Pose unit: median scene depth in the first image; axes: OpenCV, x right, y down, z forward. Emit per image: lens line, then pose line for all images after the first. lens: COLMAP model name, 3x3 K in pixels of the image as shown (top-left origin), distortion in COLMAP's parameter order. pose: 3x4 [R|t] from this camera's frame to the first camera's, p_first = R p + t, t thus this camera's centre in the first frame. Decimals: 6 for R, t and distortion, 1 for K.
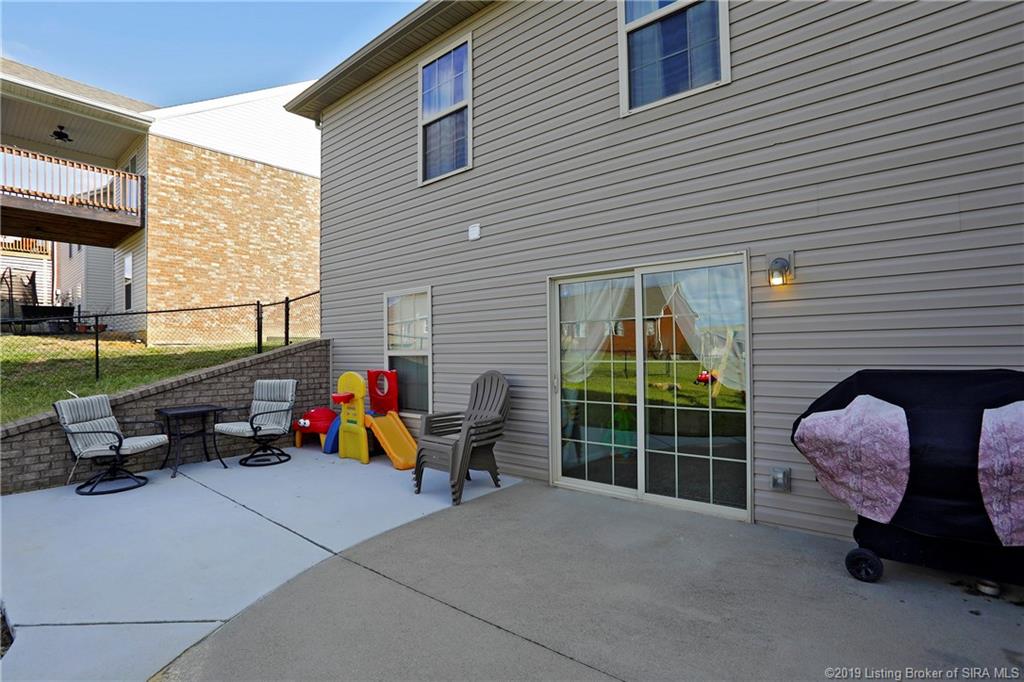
lens RADIAL K [[489.7, 0, 508.9], [0, 489.7, 343.4], [0, 0, 1]] dist [-0.068701, 0.033727]
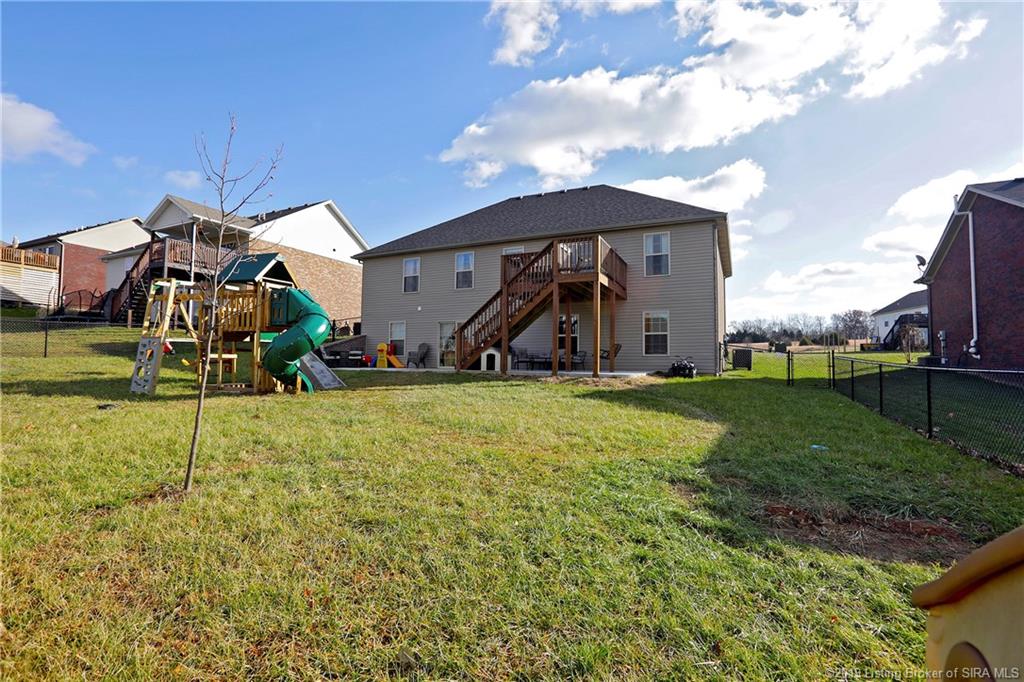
lens RADIAL K [[489.7, 0, 508.9], [0, 489.7, 343.4], [0, 0, 1]] dist [-0.068701, 0.033727]
pose [[0.970080, 0.027650, 0.241205, -0.269939], [-0.021576, 0.999381, -0.027785, 0.131427], [-0.241824, 0.021750, 0.970076, -2.599873]]
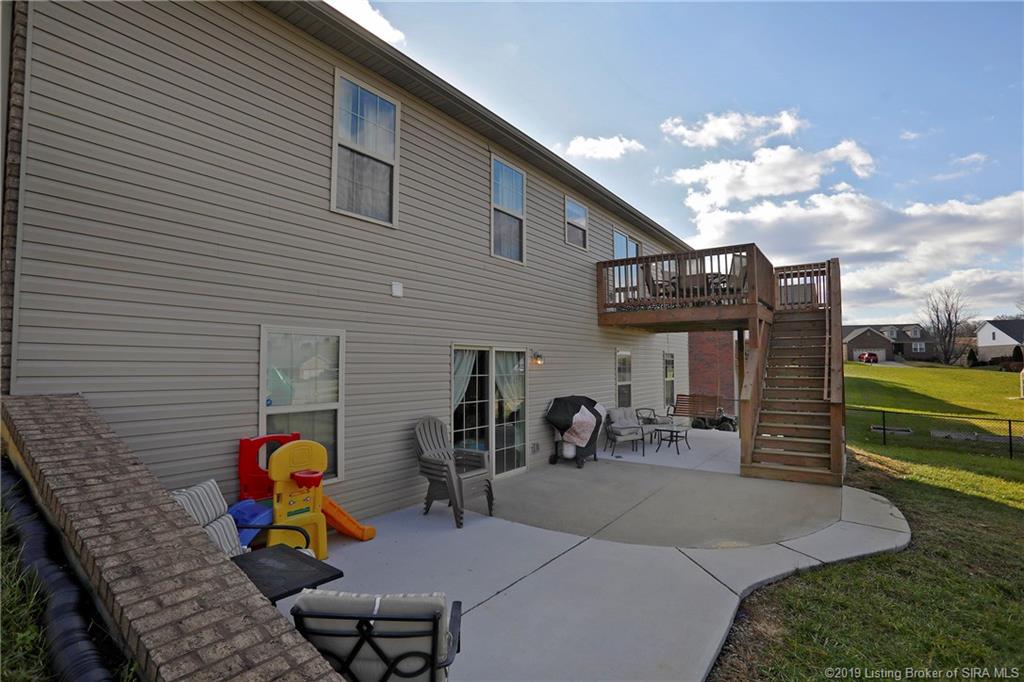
lens RADIAL K [[489.7, 0, 508.9], [0, 489.7, 343.4], [0, 0, 1]] dist [-0.068701, 0.033727]
pose [[-0.059083, 0.056550, 0.996650, -0.965573], [-0.015005, 0.998231, -0.057529, -0.042694], [-0.998140, -0.018354, -0.058130, 0.684249]]
